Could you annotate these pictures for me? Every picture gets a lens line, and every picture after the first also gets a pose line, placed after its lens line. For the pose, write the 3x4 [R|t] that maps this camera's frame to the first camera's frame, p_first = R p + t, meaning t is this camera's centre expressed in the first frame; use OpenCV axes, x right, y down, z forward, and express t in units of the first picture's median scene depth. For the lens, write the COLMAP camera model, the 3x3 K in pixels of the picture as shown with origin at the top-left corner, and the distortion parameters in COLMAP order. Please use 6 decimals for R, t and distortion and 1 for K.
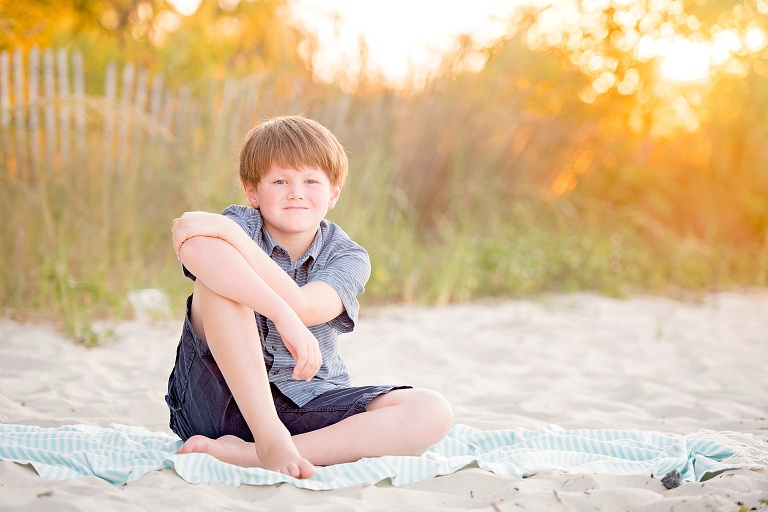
lens RADIAL K [[2618.3, 0, 384.0], [0, 2618.3, 256.0], [0, 0, 1]] dist [1.127703, -1.614615]
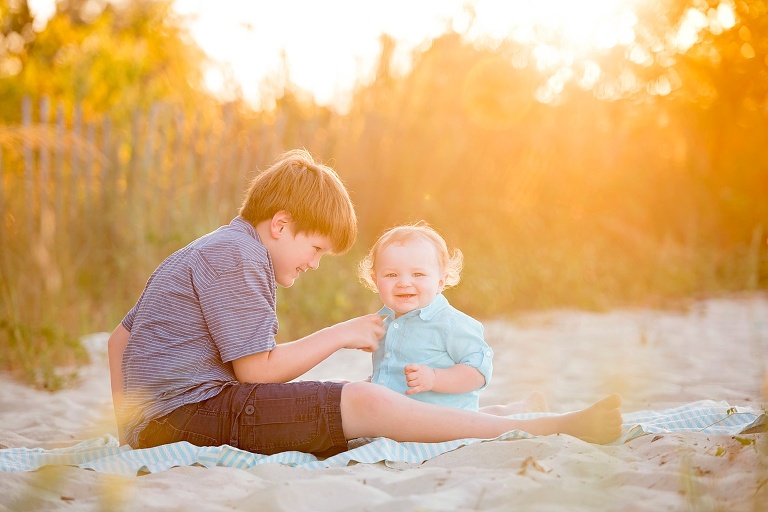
lens RADIAL K [[3268.1, 0, 384.0], [0, 3268.1, 256.0], [0, 0, 1]] dist [1.390081, 1.098392]
pose [[0.996483, -0.079774, 0.025645, -0.014082], [0.080215, 0.996638, -0.016677, 0.011283], [-0.024228, 0.018676, 0.999532, -0.156051]]
